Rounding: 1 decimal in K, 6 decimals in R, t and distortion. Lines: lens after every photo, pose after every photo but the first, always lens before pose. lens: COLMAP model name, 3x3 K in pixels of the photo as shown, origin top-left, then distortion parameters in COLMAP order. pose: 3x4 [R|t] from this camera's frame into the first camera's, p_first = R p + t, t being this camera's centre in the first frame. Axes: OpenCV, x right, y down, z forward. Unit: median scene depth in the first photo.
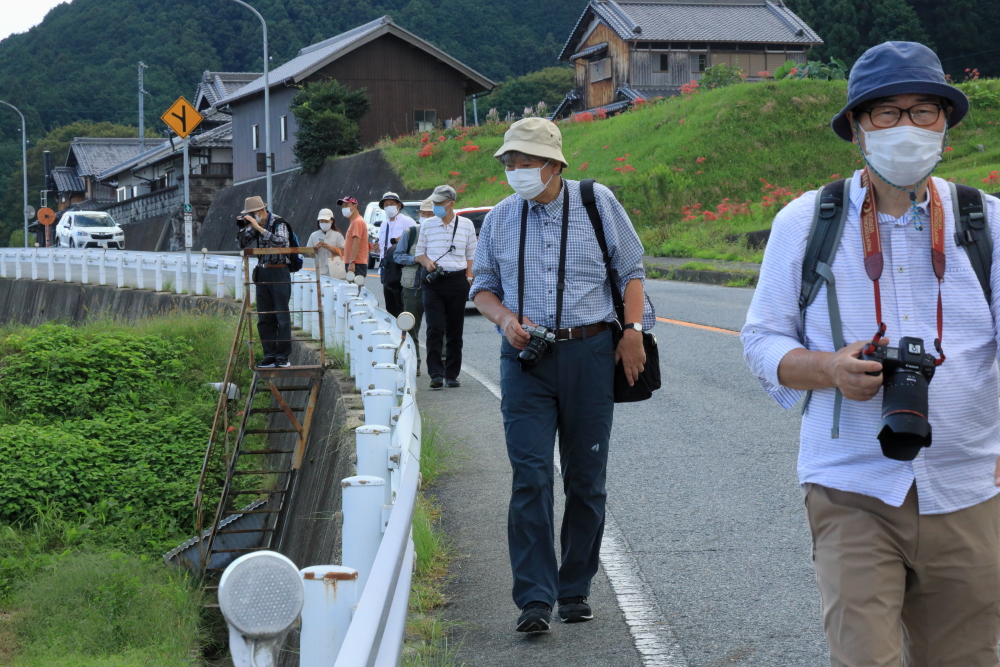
lens RADIAL K [[4817.7, 0, 500.0], [0, 4817.7, 333.5], [0, 0, 1]] dist [-0.322791, -4.896290]
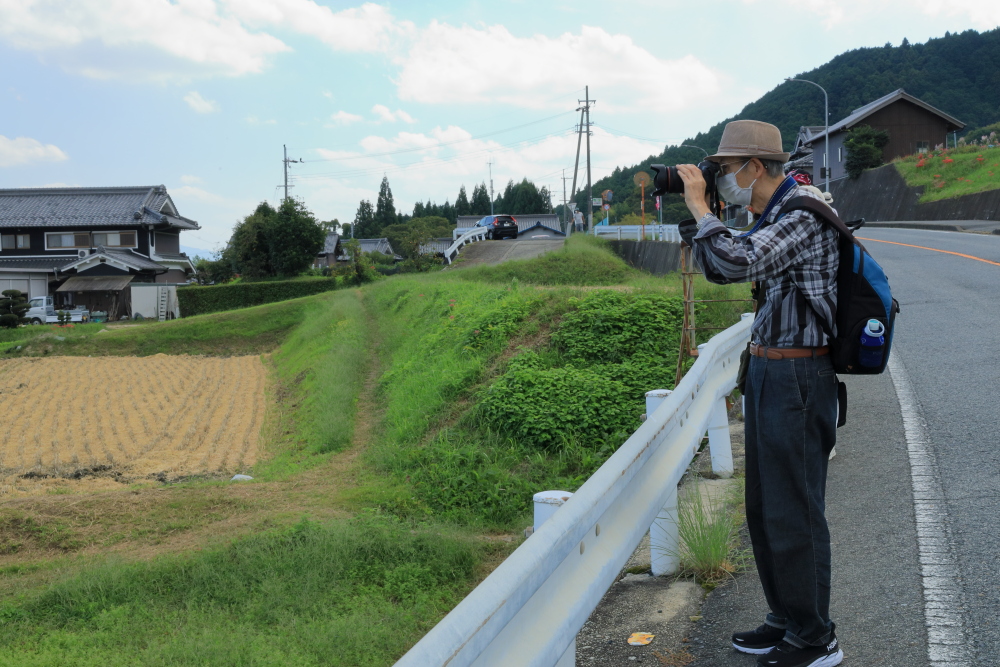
lens RADIAL K [[1306.5, 0, 500.0], [0, 1306.5, 333.5], [0, 0, 1]] dist [0.025941, 0.045001]
pose [[0.938318, 0.012606, -0.345544, 0.008236], [0.013101, 0.997321, 0.071960, -0.016585], [0.345526, -0.072048, 0.935639, 0.646850]]
